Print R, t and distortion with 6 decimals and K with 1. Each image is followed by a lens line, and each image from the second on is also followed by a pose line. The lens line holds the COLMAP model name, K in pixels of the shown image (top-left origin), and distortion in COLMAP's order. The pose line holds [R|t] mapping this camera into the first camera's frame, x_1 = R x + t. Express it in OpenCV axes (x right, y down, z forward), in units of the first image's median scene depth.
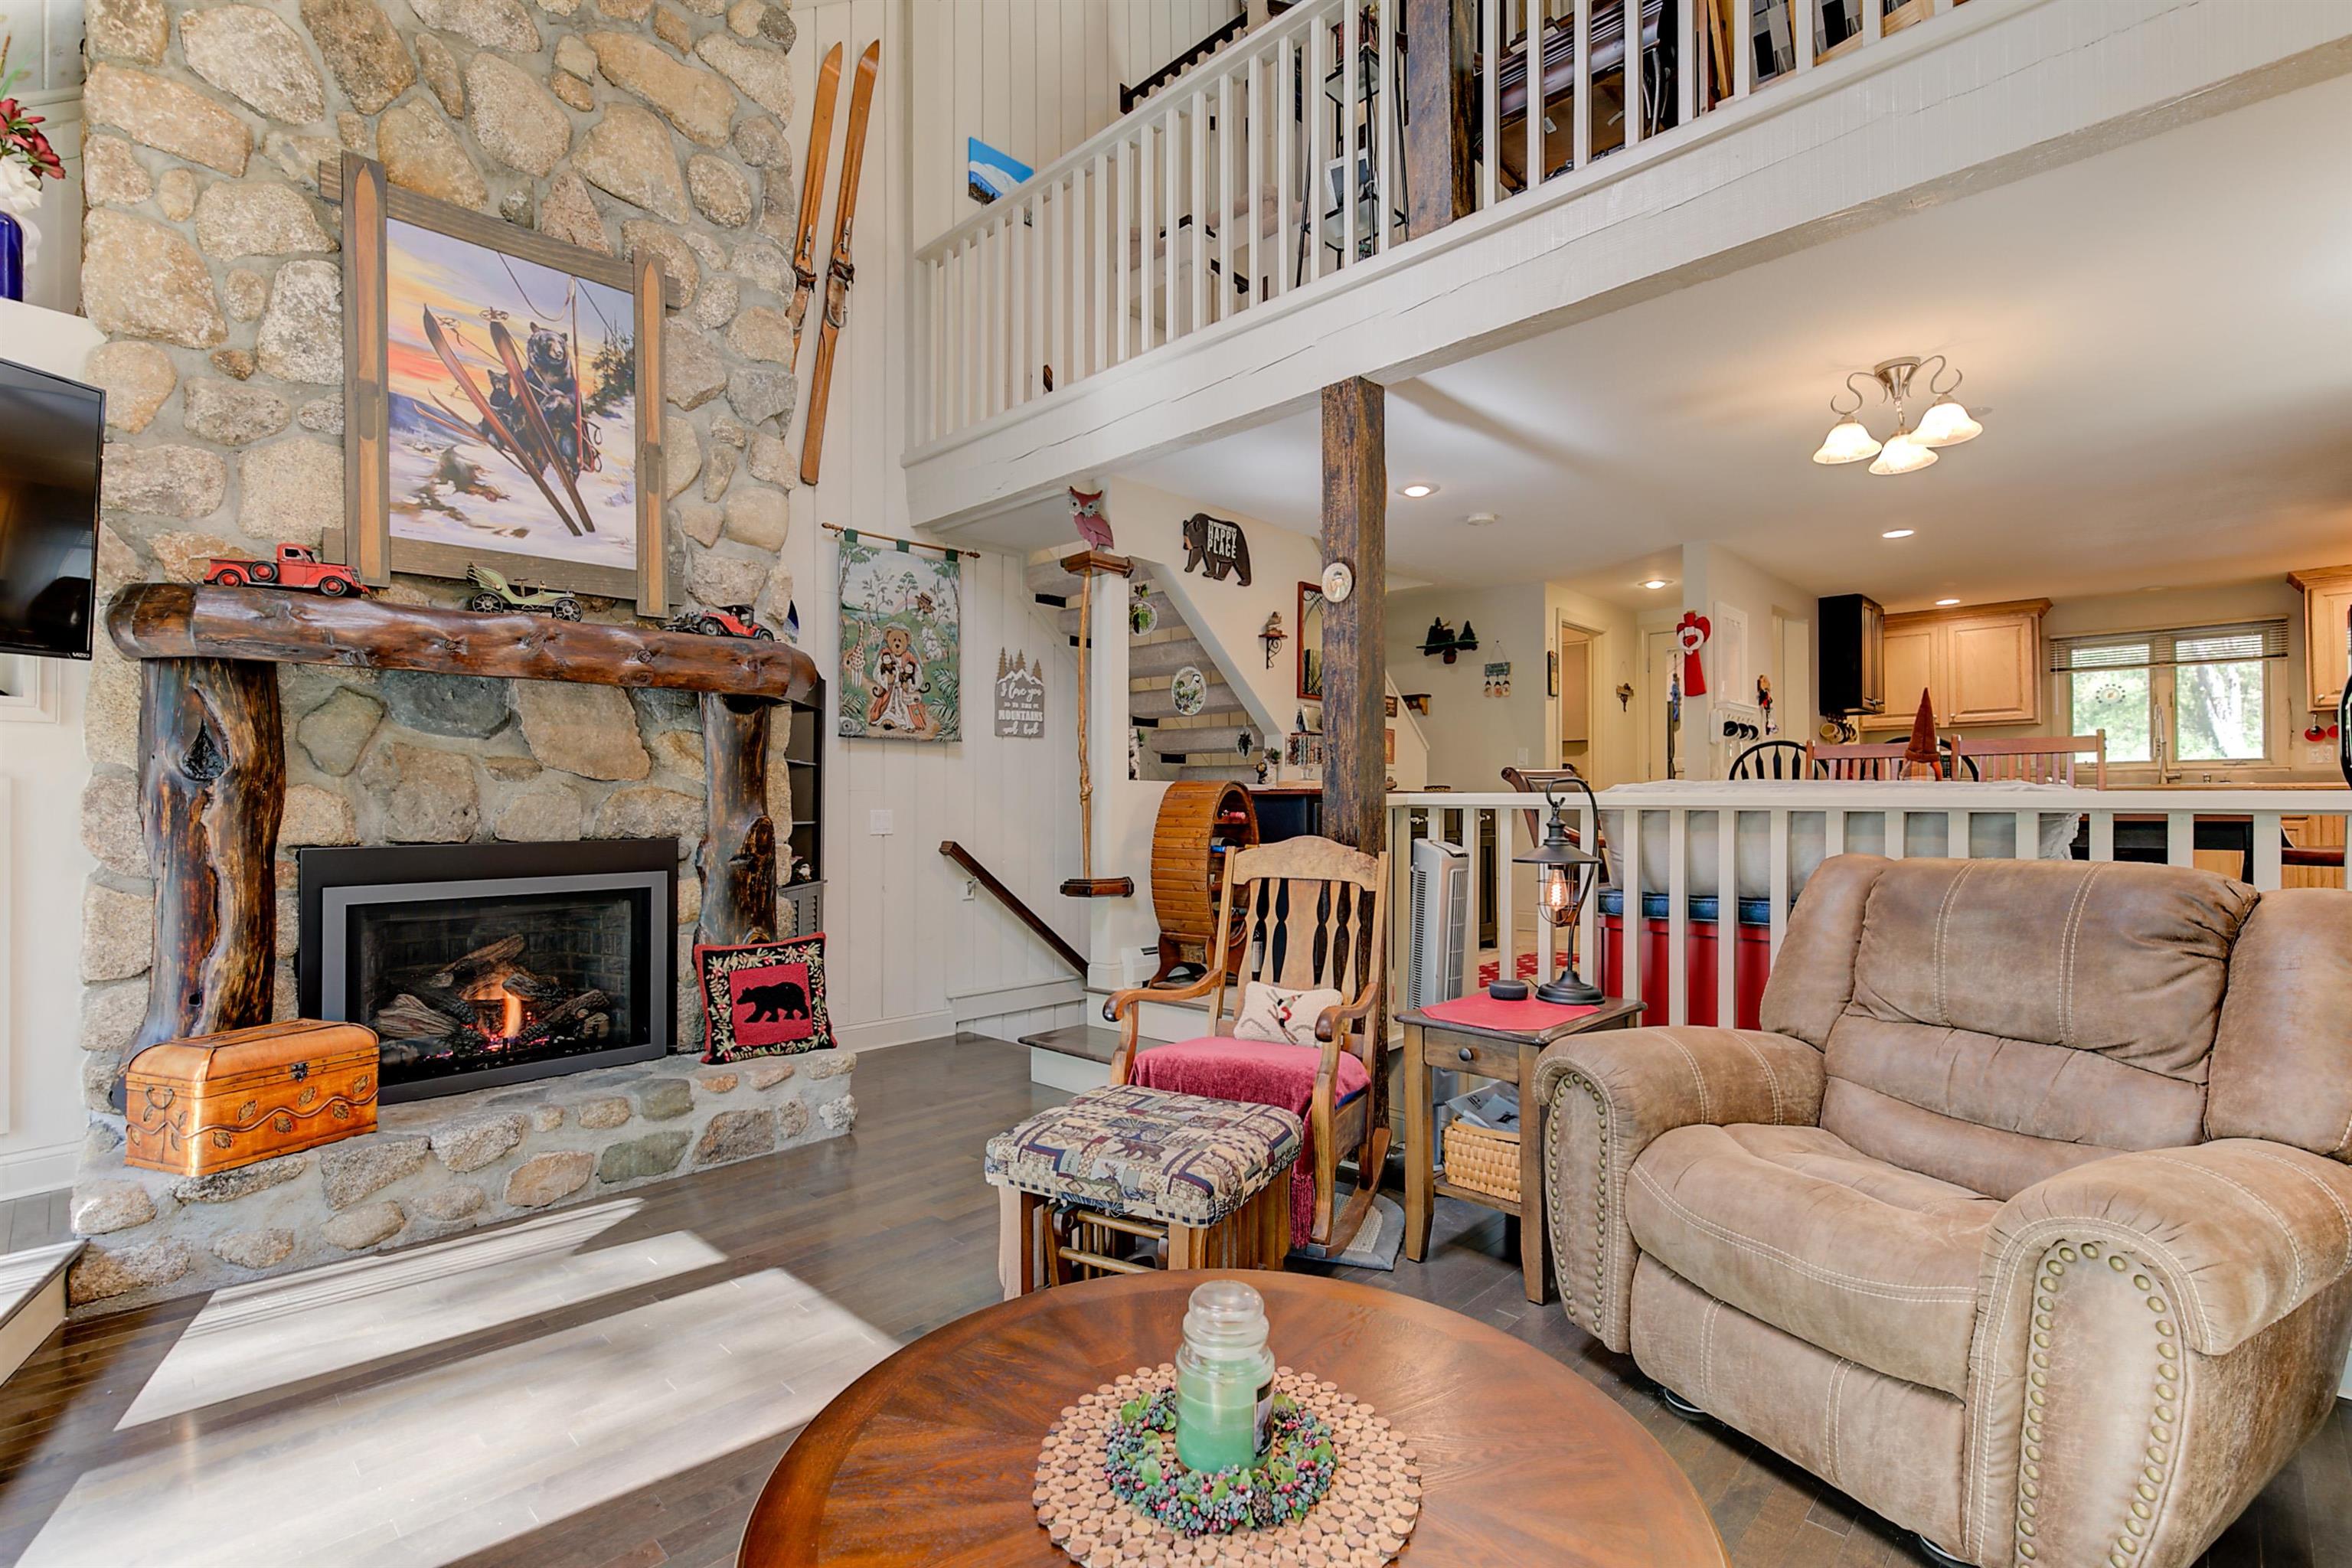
lens RADIAL K [[1073.8, 0, 1186.2], [0, 1073.8, 790.9], [0, 0, 1]] dist [0.002498, 0.000889]
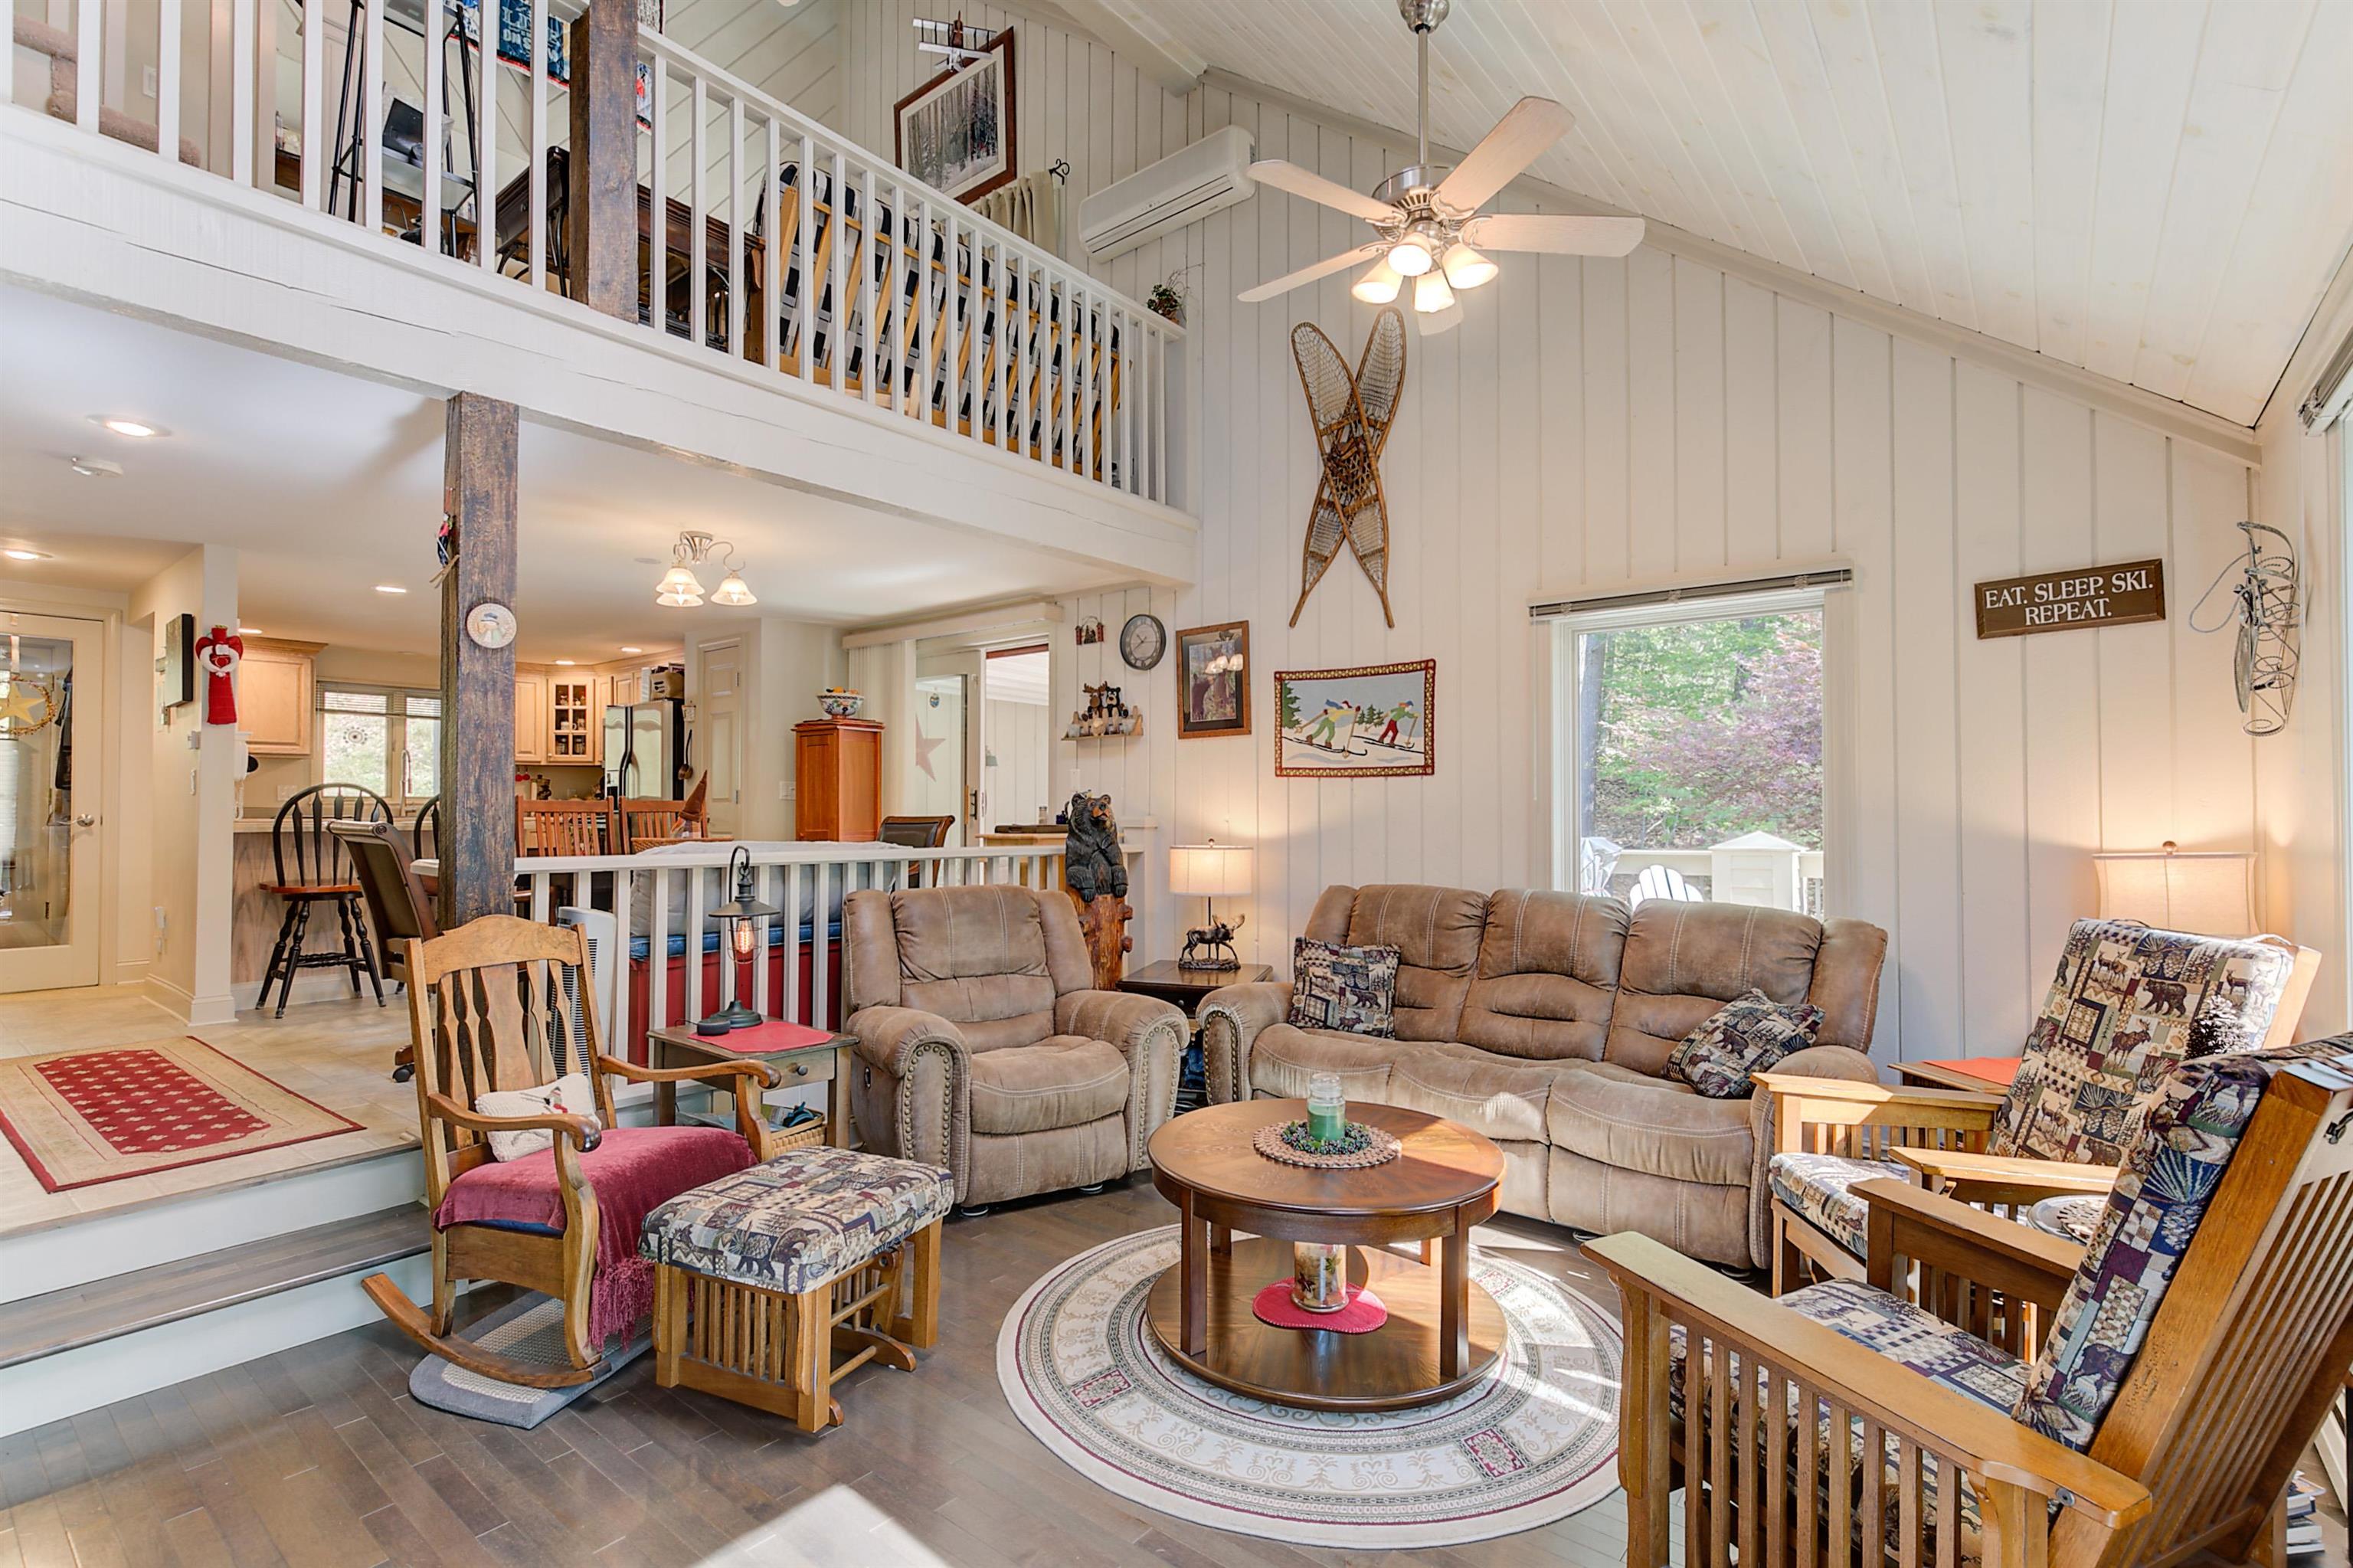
lens RADIAL K [[1079.9, 0, 1179.3], [0, 1079.9, 814.6], [0, 0, 1]] dist [0.003776, 0.000682]
pose [[-0.092032, -0.002939, 0.995752, -0.796046], [-0.016559, 0.999862, 0.001421, -0.049109], [-0.995618, -0.016358, -0.092068, 0.513921]]
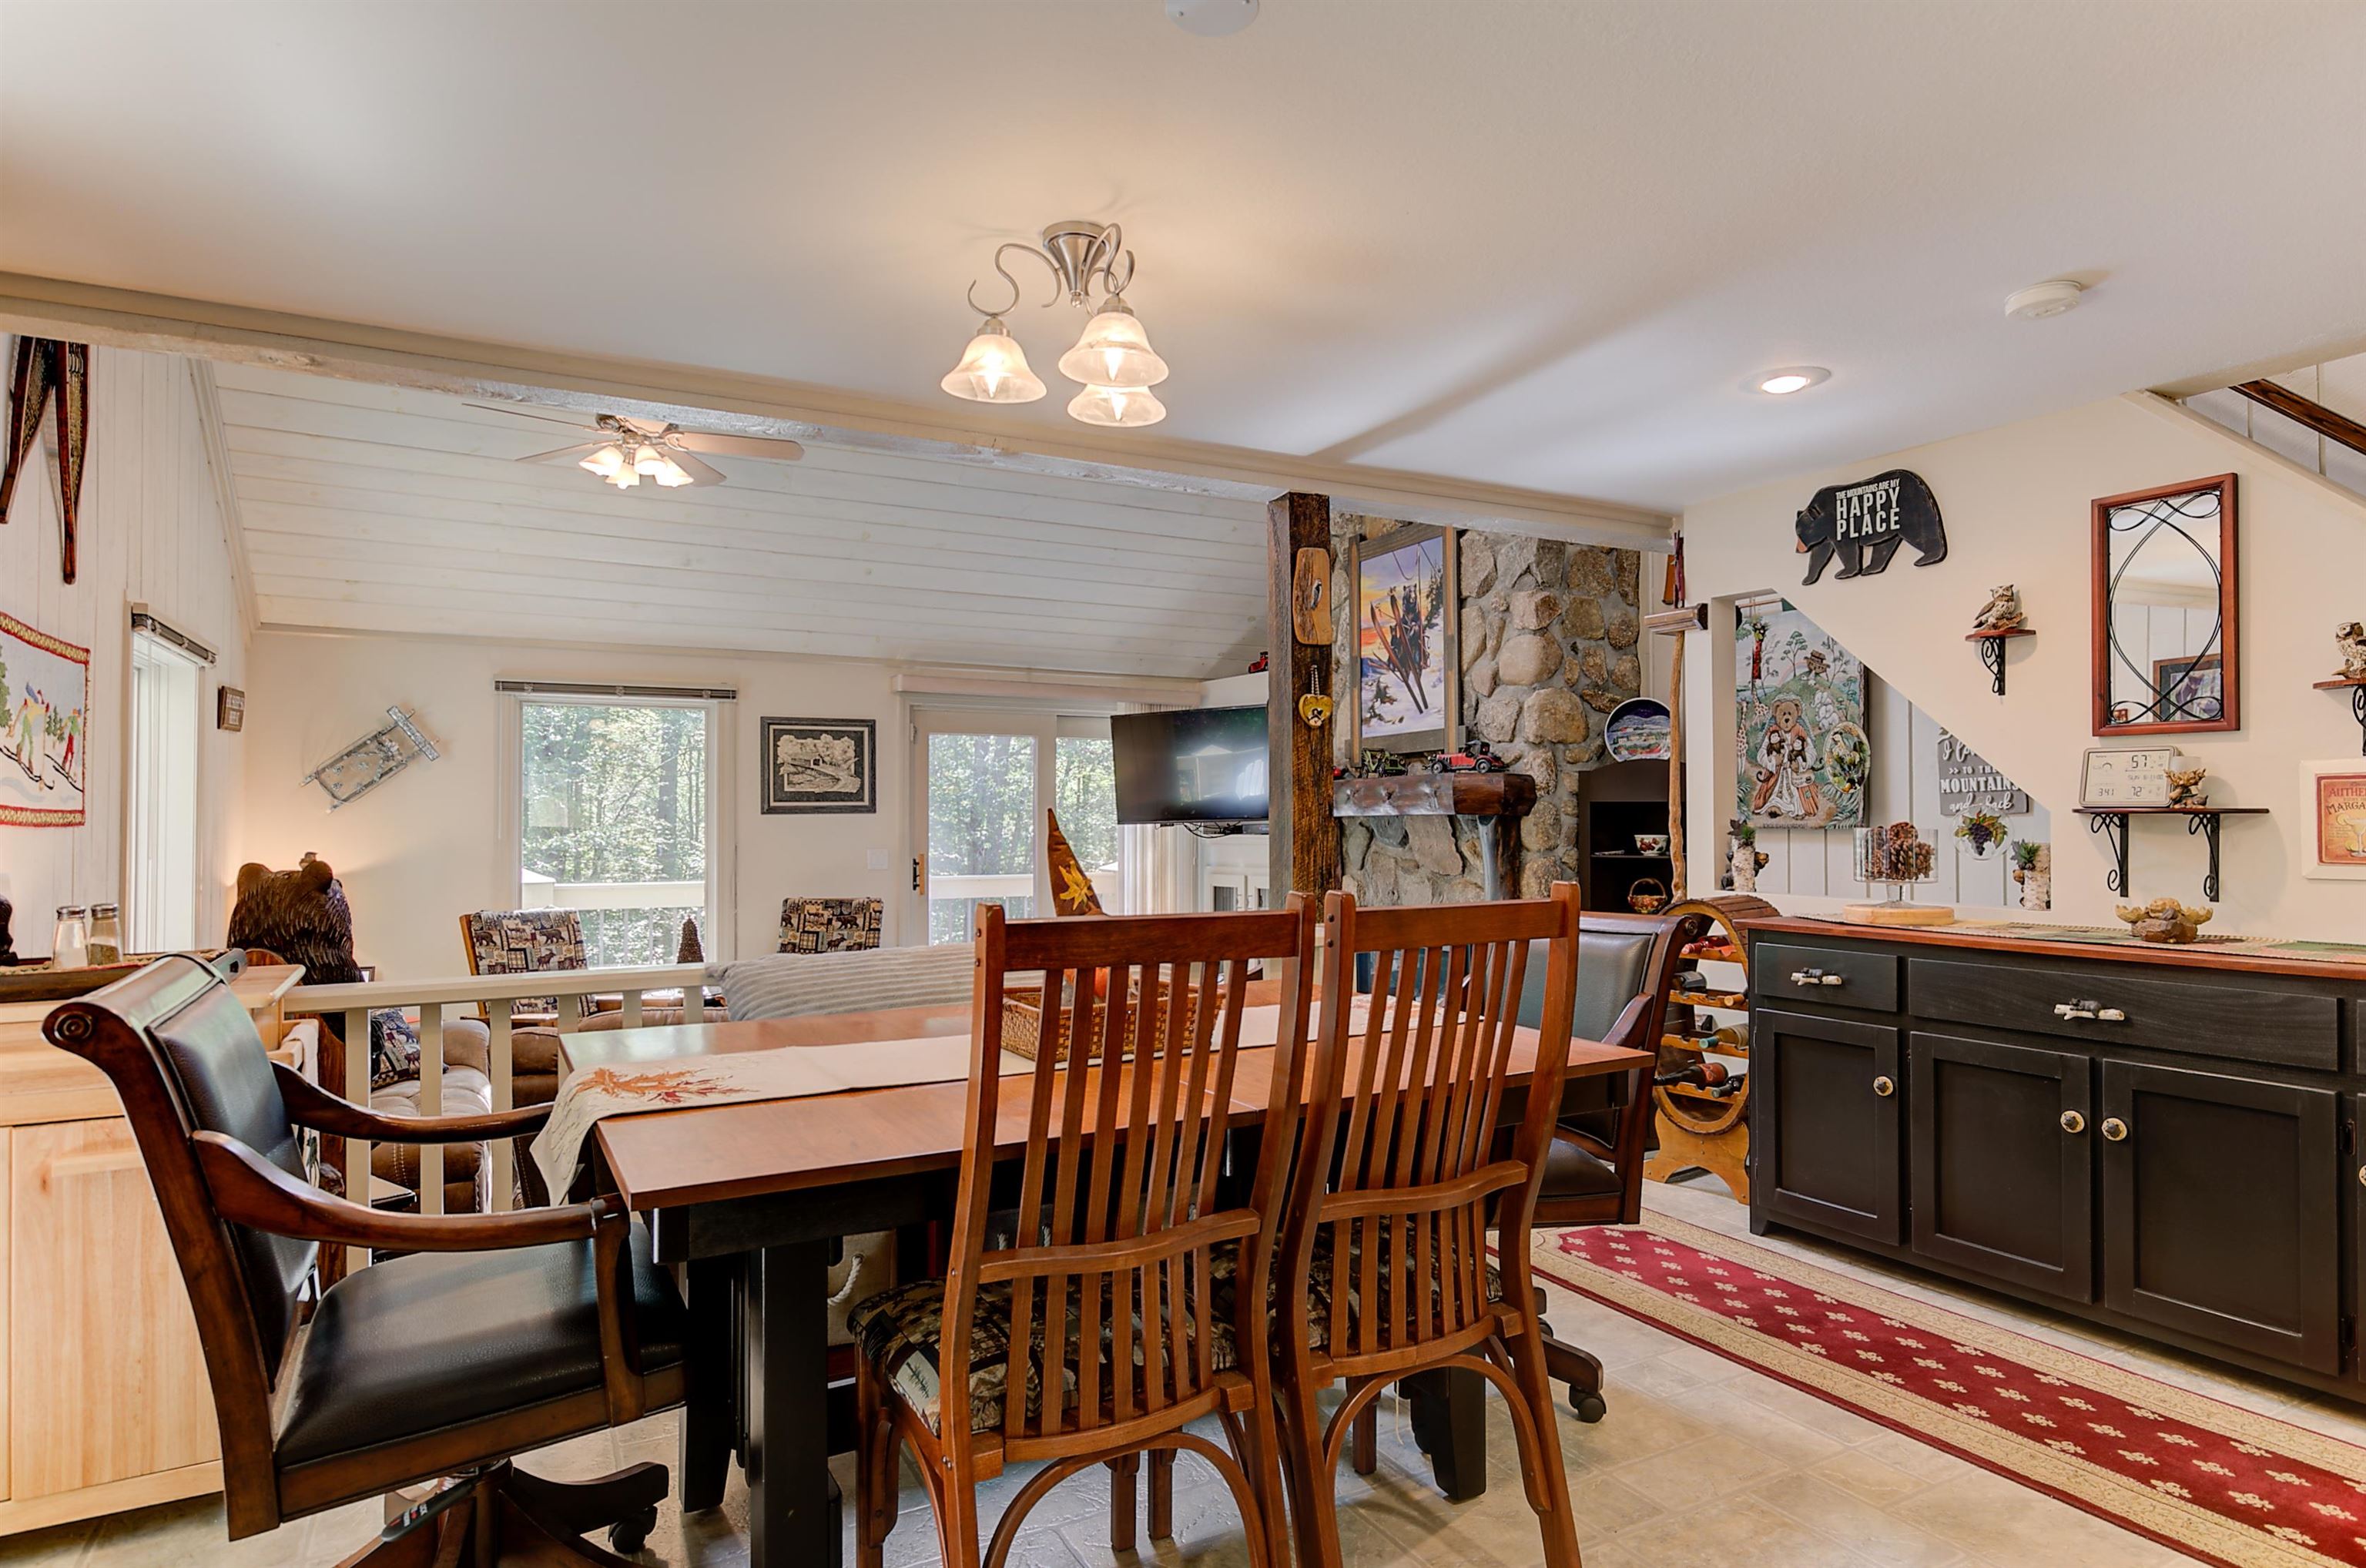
lens RADIAL K [[1322.2, 0, 1182.6], [0, 1322.2, 797.1], [0, 0, 1]] dist [-0.002269, 0.001542]
pose [[-0.321223, -0.014224, -0.946897, 1.352488], [0.017592, 0.999625, -0.020984, -0.088157], [0.946840, -0.023399, -0.320853, 1.317031]]
